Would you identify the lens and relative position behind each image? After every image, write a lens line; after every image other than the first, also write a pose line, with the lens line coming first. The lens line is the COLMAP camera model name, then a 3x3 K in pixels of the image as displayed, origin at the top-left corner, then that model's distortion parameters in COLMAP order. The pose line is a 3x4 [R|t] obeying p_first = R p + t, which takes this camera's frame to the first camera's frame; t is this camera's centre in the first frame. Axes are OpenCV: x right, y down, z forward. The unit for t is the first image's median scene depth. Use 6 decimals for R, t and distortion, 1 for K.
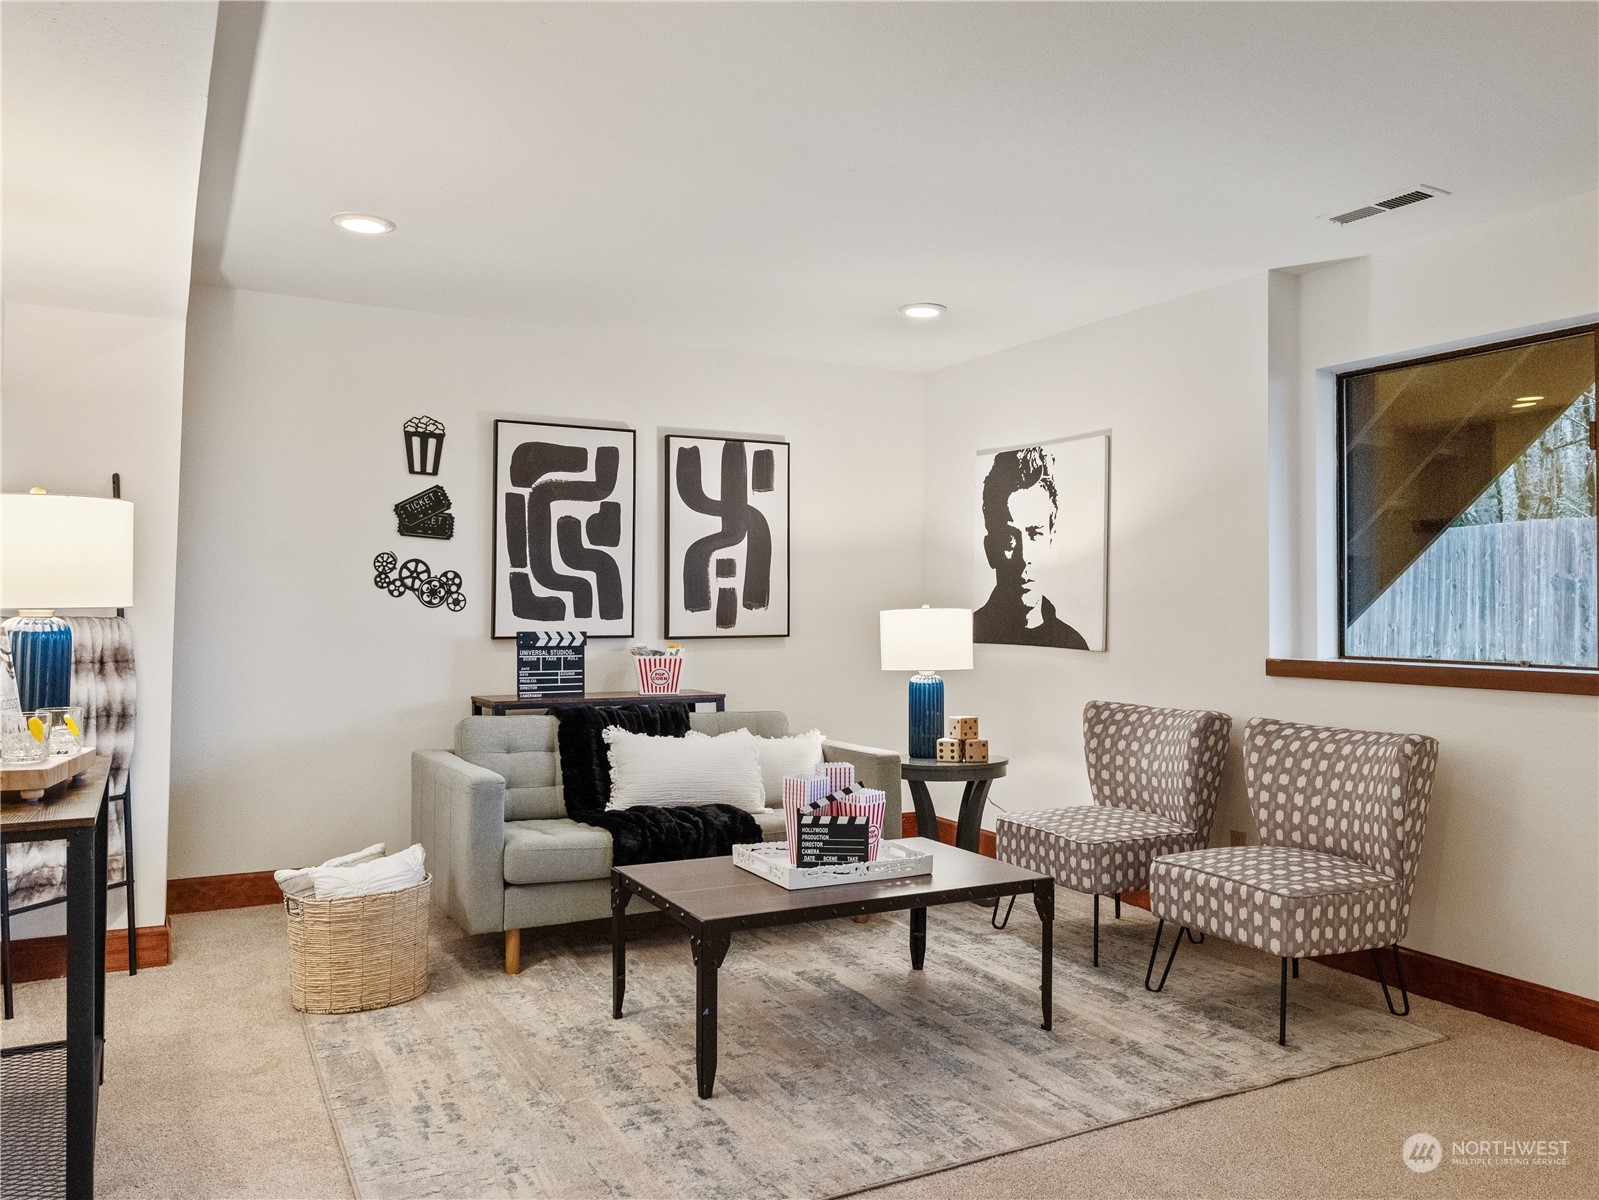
lens RADIAL K [[1126.5, 0, 795.9], [0, 1126.5, 592.0], [0, 0, 1]] dist [-0.007520, -0.002035]
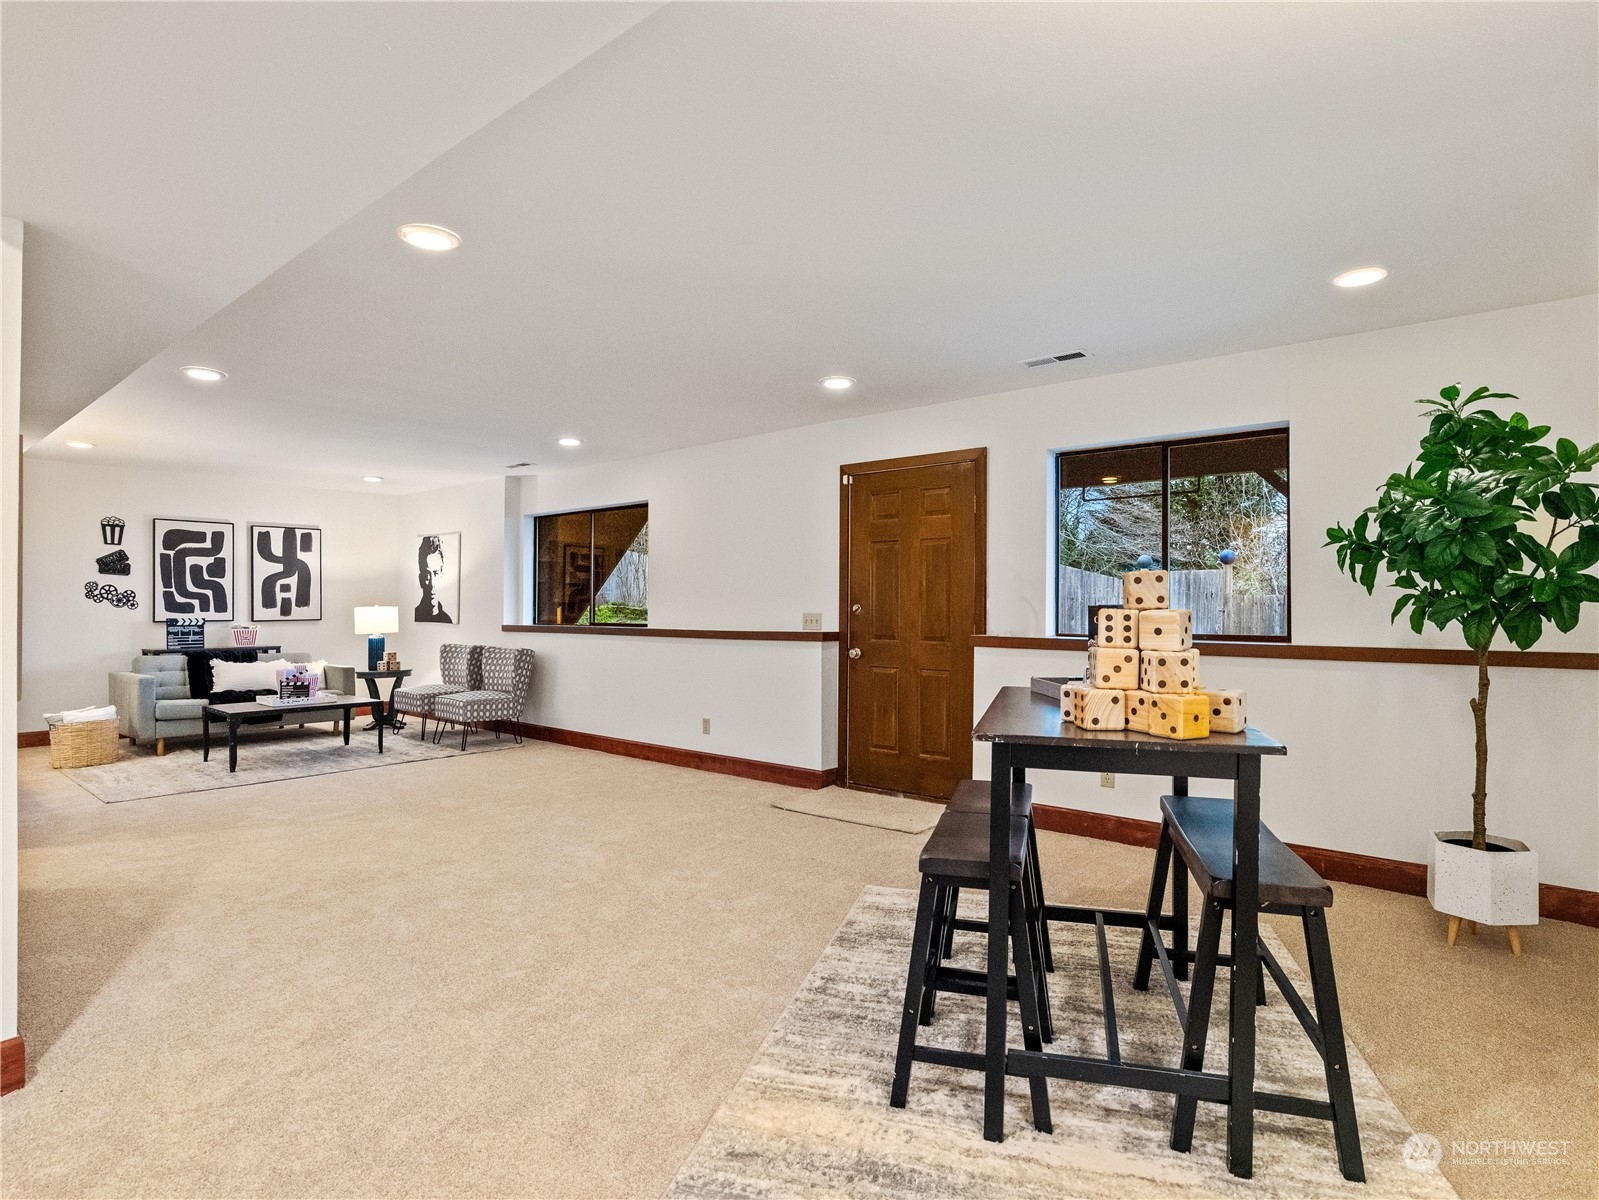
lens RADIAL K [[839.8, 0, 808.0], [0, 839.8, 611.1], [0, 0, 1]] dist [-0.018862, 0.003716]
pose [[0.929728, -0.008053, 0.368160, 0.307084], [-0.000305, 0.999744, 0.022640, -0.015099], [-0.368248, -0.021161, 0.929487, -0.929407]]
